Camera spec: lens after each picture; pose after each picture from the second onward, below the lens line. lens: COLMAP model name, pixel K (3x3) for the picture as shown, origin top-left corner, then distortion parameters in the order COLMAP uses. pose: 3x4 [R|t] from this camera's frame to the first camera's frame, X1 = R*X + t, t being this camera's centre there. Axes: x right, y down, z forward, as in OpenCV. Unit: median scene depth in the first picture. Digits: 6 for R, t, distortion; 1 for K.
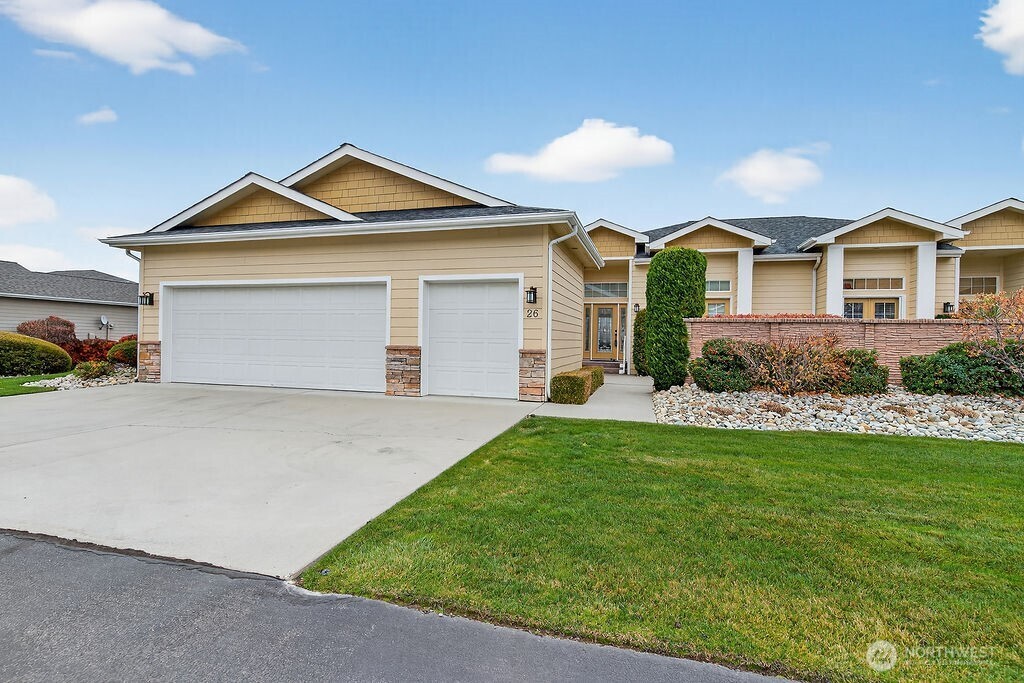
lens RADIAL K [[479.3, 0, 514.2], [0, 479.3, 341.3], [0, 0, 1]] dist [0.004285, -0.001686]
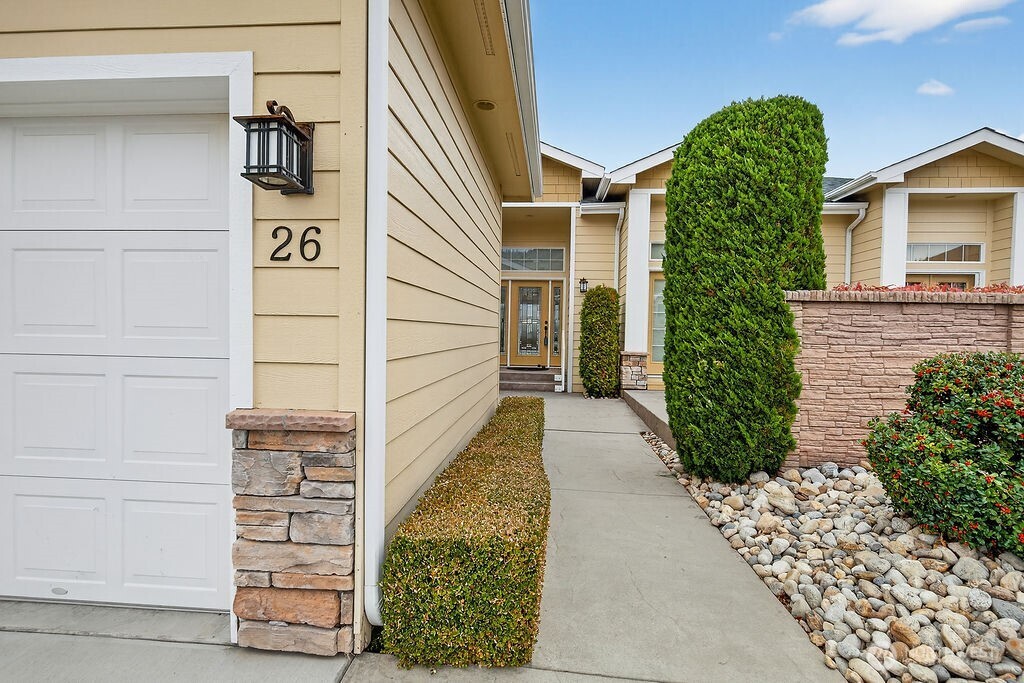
lens RADIAL K [[479.3, 0, 517.5], [0, 479.3, 342.0], [0, 0, 1]] dist [0.004285, -0.001686]
pose [[0.980093, -0.002267, 0.198527, 0.081725], [-0.002150, 0.999755, 0.022032, -0.016829], [-0.198528, -0.022021, 0.979848, 0.677911]]
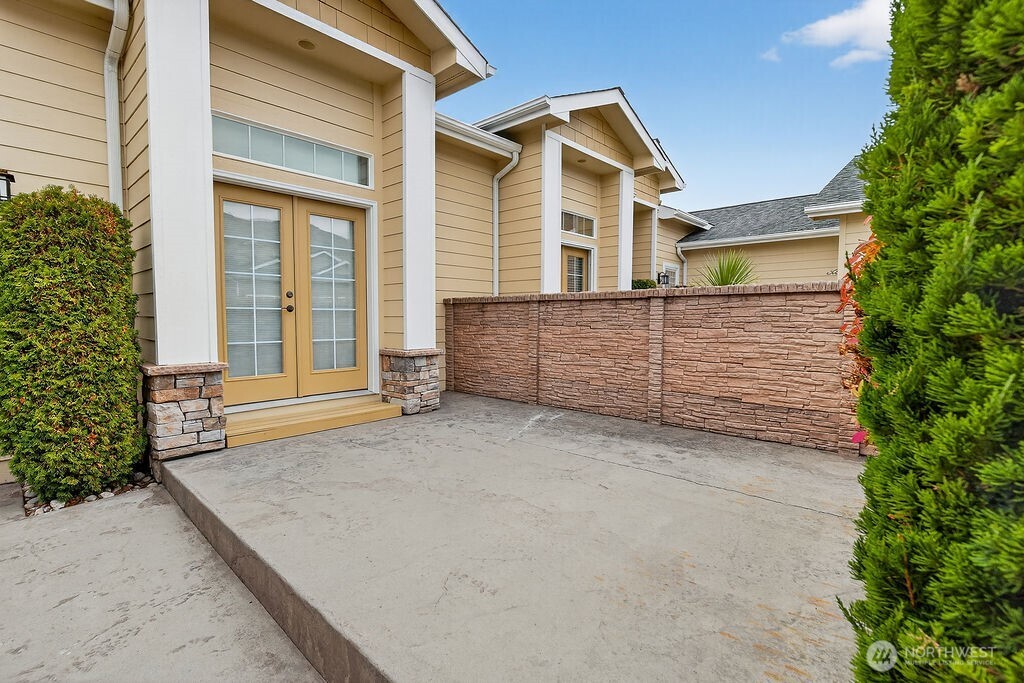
lens RADIAL K [[479.3, 0, 525.5], [0, 479.3, 339.4], [0, 0, 1]] dist [0.004285, -0.001686]
pose [[0.433415, -0.061398, 0.899100, 0.263969], [0.008712, 0.997915, 0.063947, -0.019944], [-0.901152, -0.019883, 0.433047, 1.138341]]
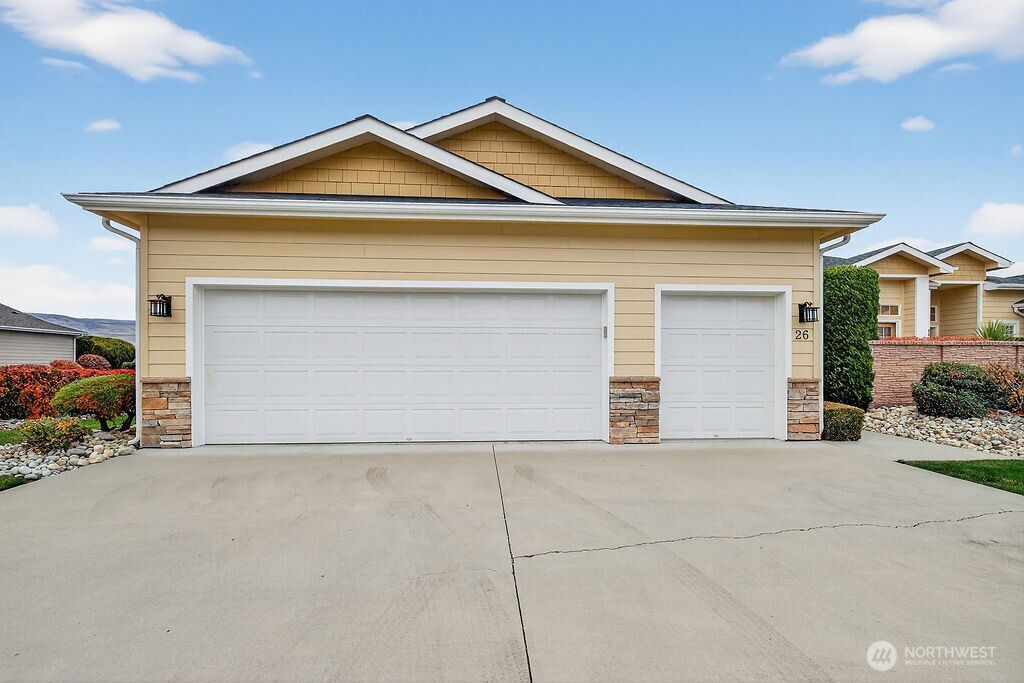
lens RADIAL K [[479.3, 0, 511.0], [0, 479.3, 365.1], [0, 0, 1]] dist [0.004285, -0.001686]
pose [[0.939209, -0.015533, 0.342994, -0.637353], [0.013922, 0.999877, 0.007160, -0.016192], [-0.343064, -0.001949, 0.939310, 0.343881]]
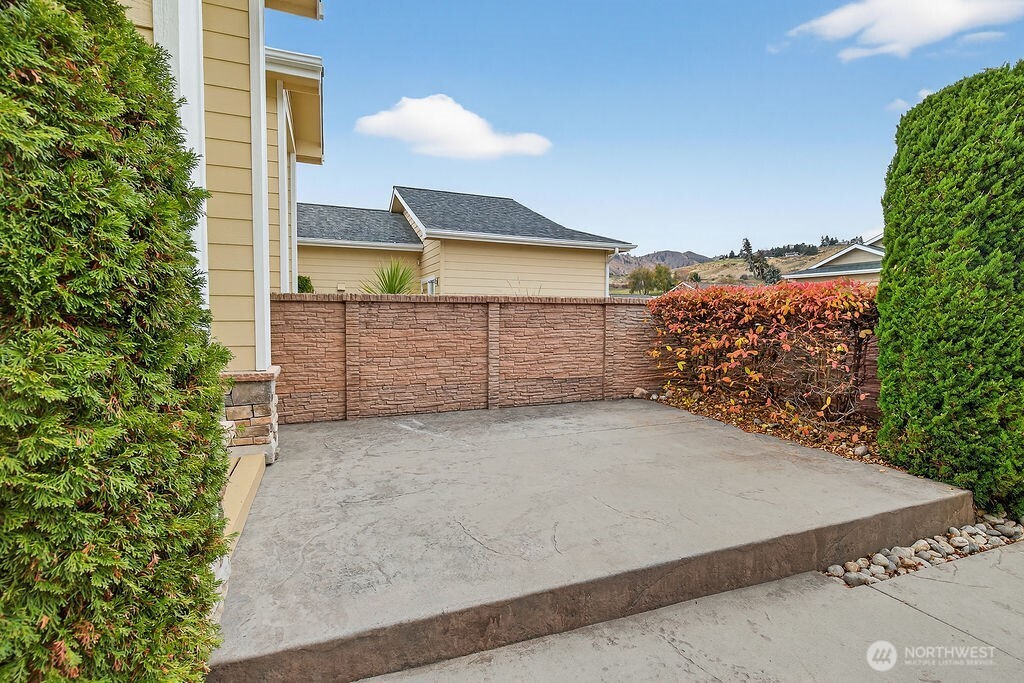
lens RADIAL K [[479.3, 0, 528.4], [0, 479.3, 337.4], [0, 0, 1]] dist [0.004285, -0.001686]
pose [[-0.629699, -0.057425, 0.774714, 0.282185], [-0.014974, 0.997976, 0.061804, -0.025155], [-0.776695, 0.027318, -0.629285, 1.563267]]
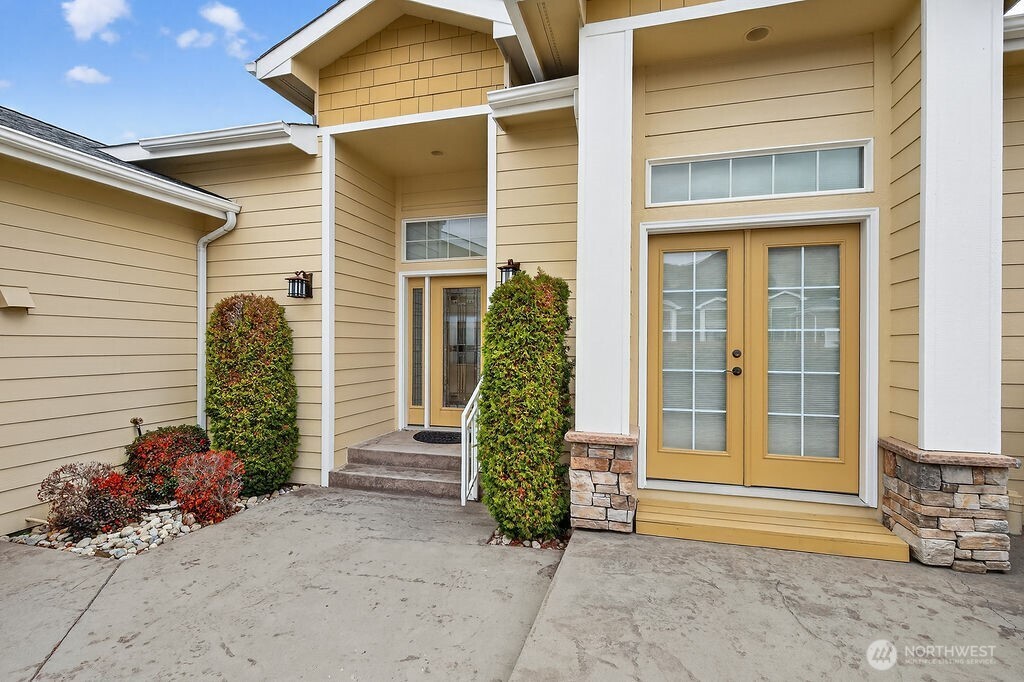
lens RADIAL K [[479.3, 0, 511.7], [0, 479.3, 340.7], [0, 0, 1]] dist [0.004285, -0.001686]
pose [[0.999902, -0.013859, 0.002073, 0.422382], [0.013877, 0.999861, -0.009208, -0.046456], [-0.001946, 0.009236, 0.999955, 1.179592]]
